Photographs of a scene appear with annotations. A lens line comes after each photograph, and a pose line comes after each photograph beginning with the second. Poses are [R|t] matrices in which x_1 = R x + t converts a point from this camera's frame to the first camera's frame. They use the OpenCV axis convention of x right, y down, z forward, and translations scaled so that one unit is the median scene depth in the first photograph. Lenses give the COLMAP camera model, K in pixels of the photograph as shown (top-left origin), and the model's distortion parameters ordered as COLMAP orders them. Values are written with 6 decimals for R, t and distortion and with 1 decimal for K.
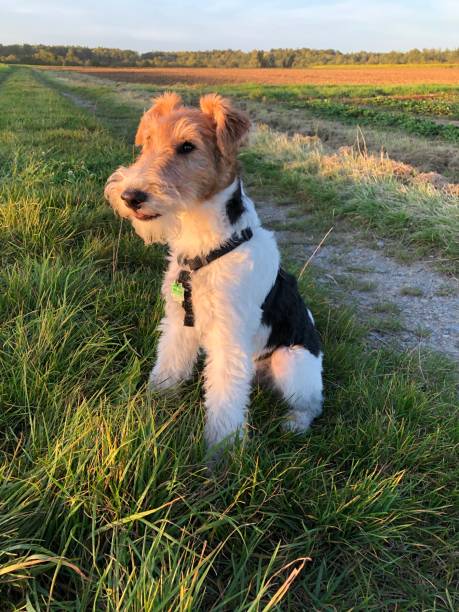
lens RADIAL K [[542.8, 0, 229.5], [0, 542.8, 306.0], [0, 0, 1]] dist [-0.007705, -0.010801]
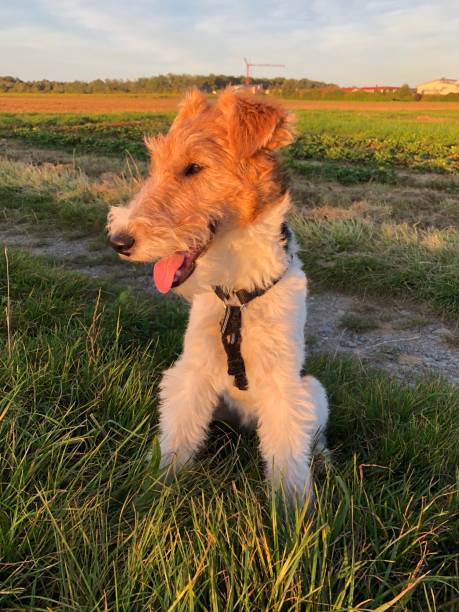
lens RADIAL K [[542.8, 0, 229.5], [0, 542.8, 306.0], [0, 0, 1]] dist [-0.007705, -0.010801]
pose [[0.797946, -0.196895, 0.569662, -0.440845], [0.228544, 0.973397, 0.016309, -0.063674], [-0.557719, 0.117179, 0.821717, 0.250524]]
